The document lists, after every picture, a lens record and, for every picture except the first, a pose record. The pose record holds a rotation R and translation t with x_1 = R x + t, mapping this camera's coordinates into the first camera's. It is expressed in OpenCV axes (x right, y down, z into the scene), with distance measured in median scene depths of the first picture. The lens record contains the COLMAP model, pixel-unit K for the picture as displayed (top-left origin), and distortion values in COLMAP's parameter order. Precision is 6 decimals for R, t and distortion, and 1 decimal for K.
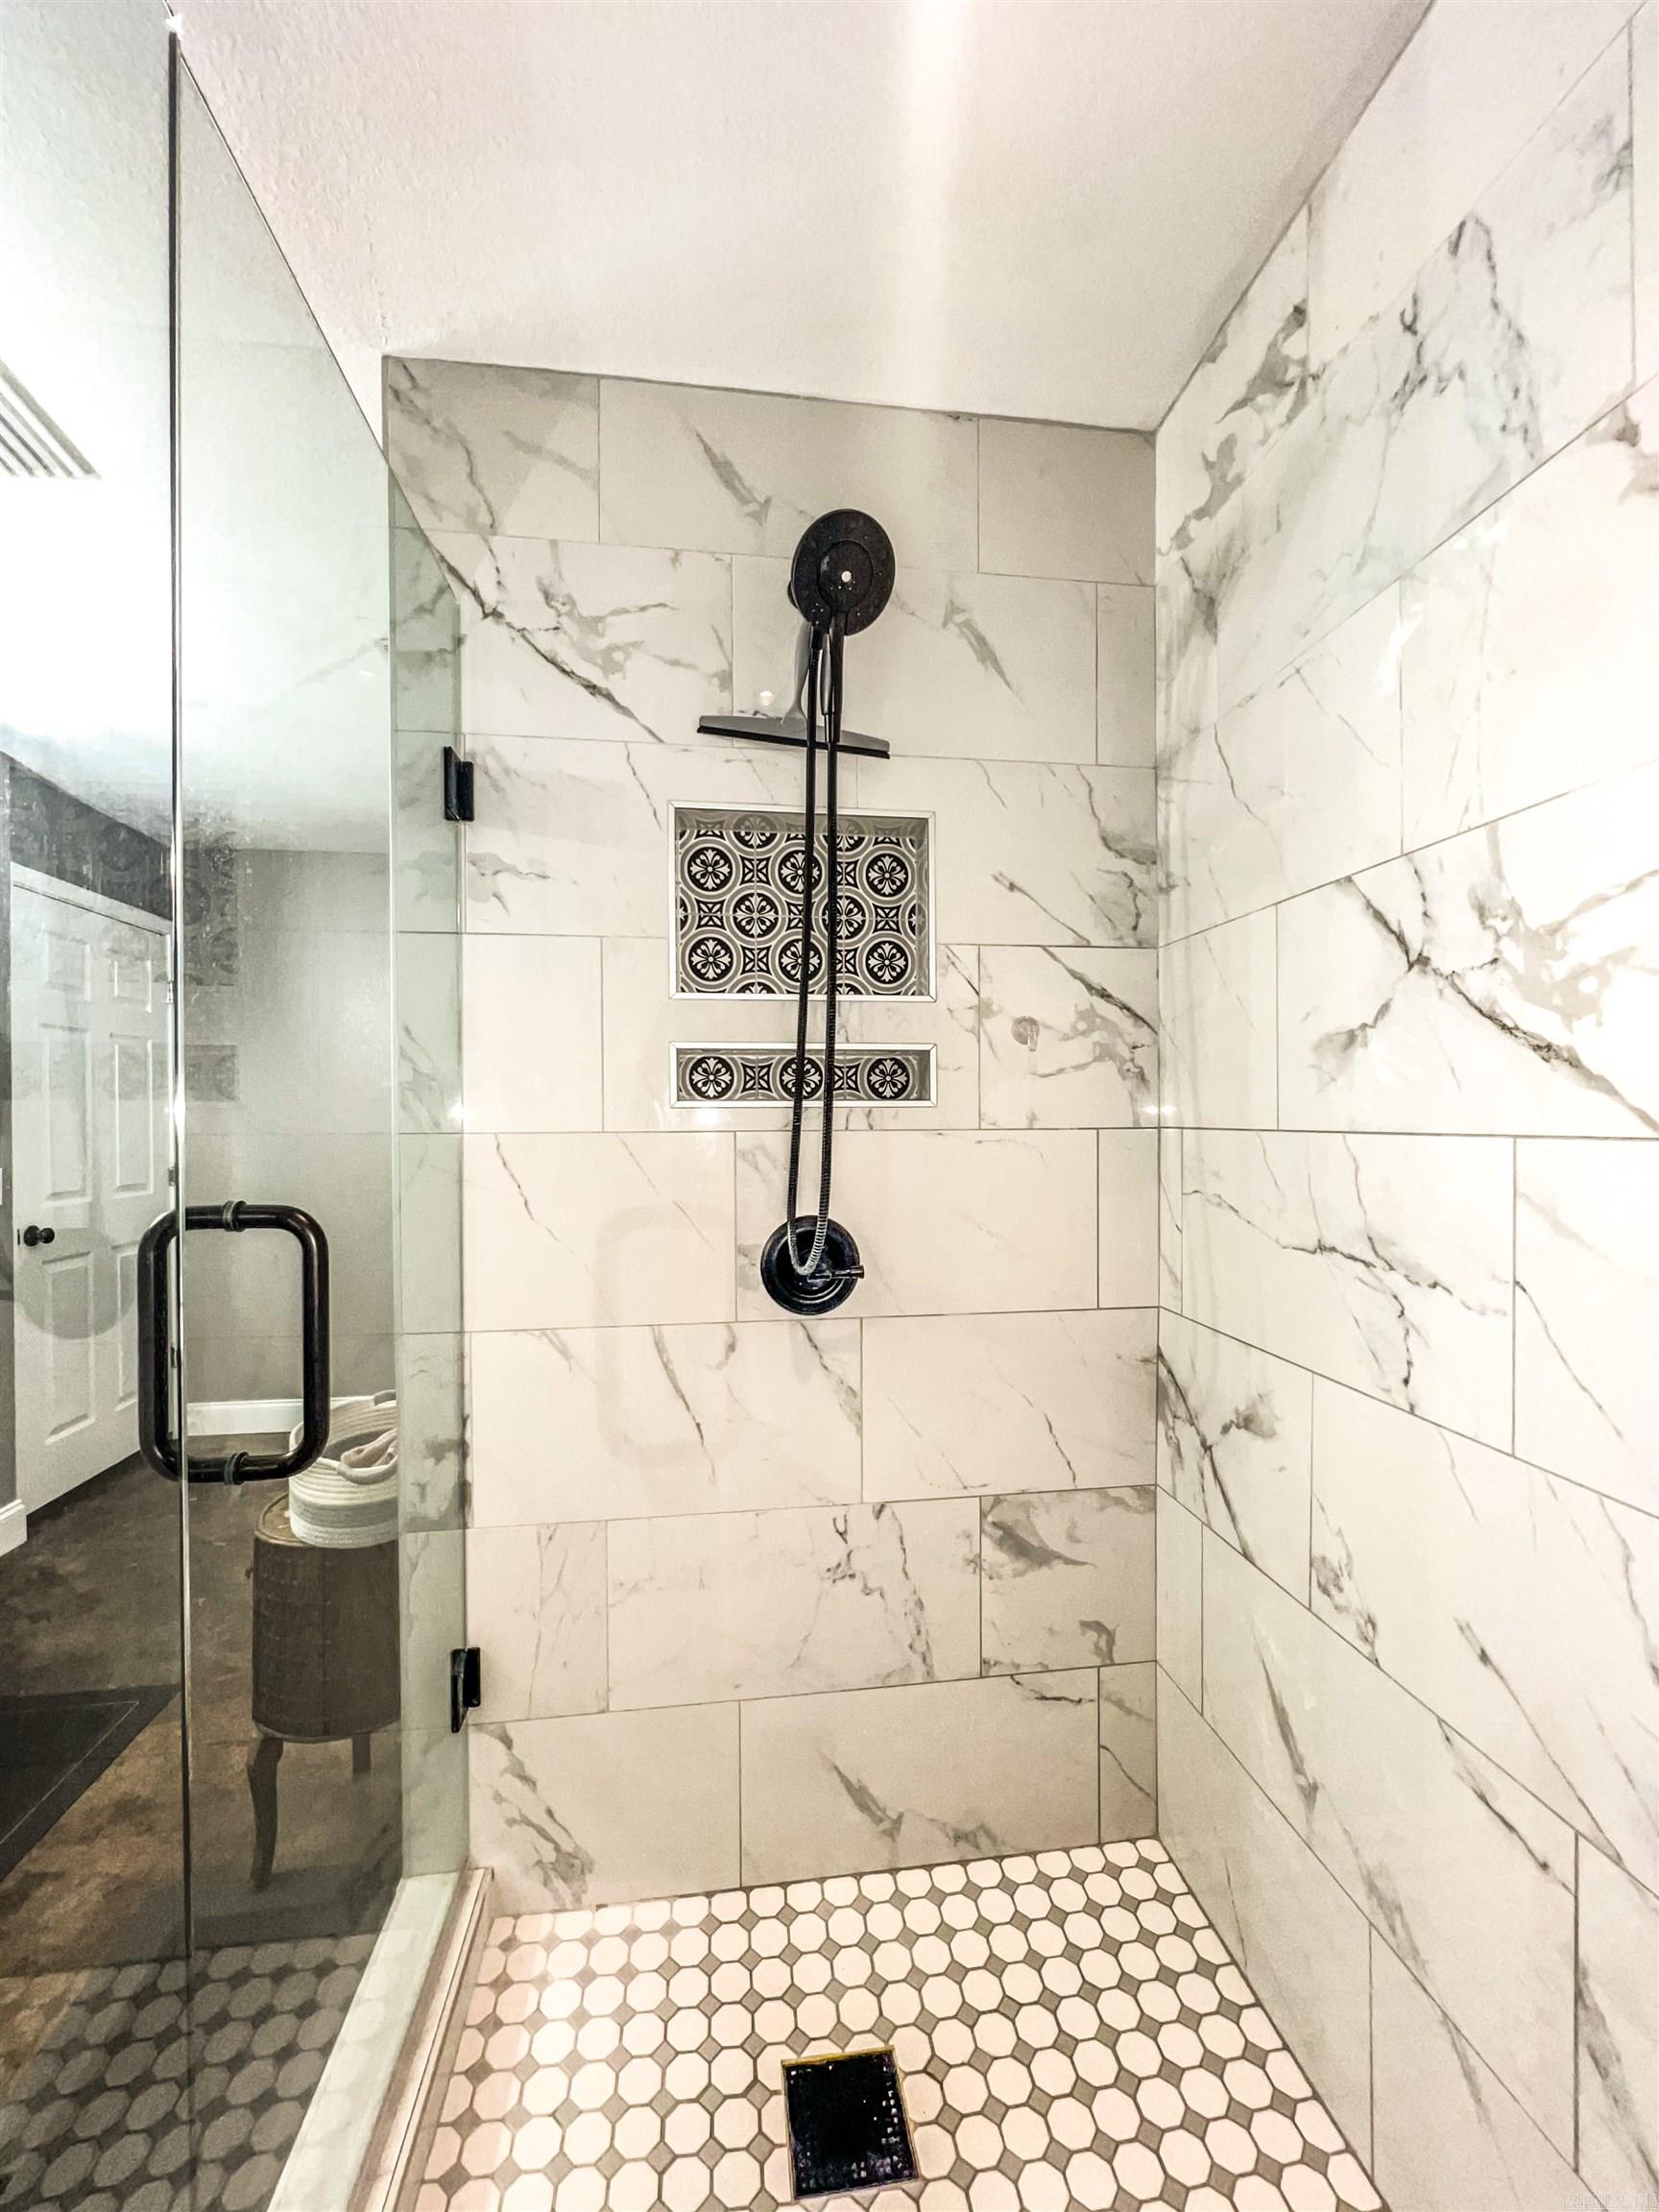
lens RADIAL K [[899.3, 0, 833.5], [0, 899.3, 1114.7], [0, 0, 1]] dist [-0.003570, 0.000617]
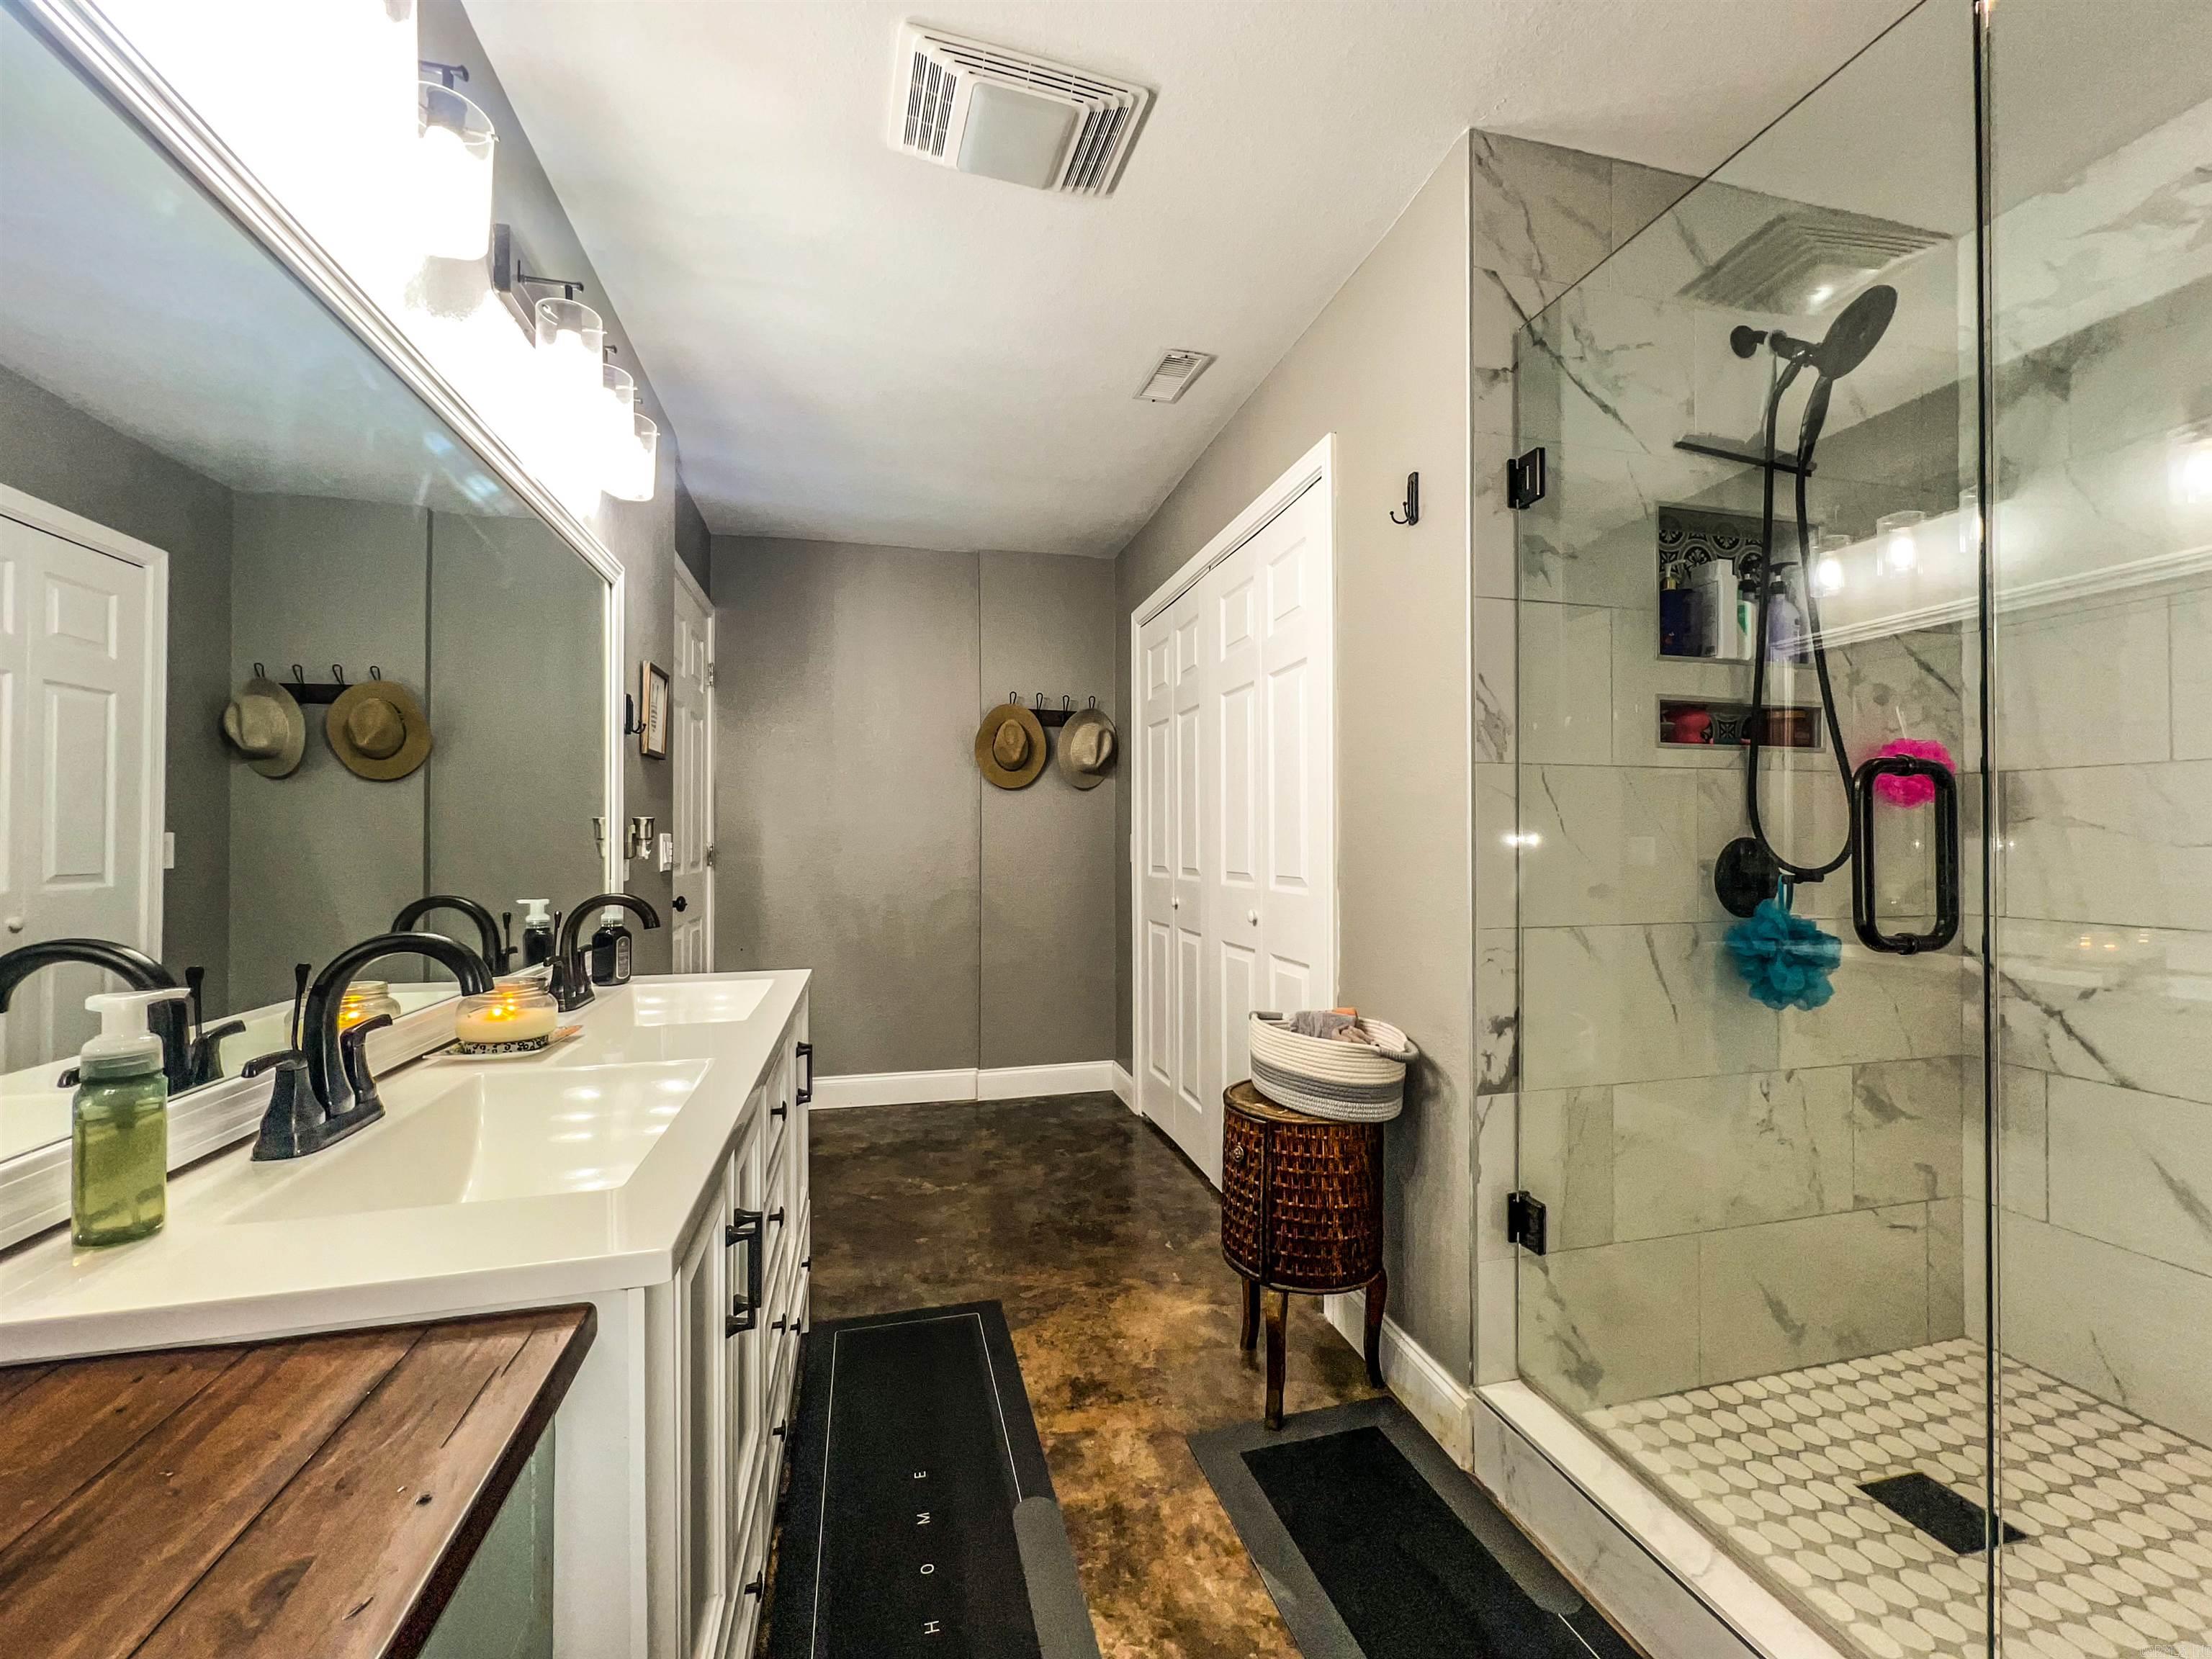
lens RADIAL K [[899.3, 0, 1103.6], [0, 899.3, 818.6], [0, 0, 1]] dist [-0.003570, 0.000617]
pose [[0.993607, 0.007526, 0.112642, -1.092089], [-0.005514, 0.999820, -0.018165, 0.118321], [-0.112759, 0.017428, 0.993470, -0.140237]]
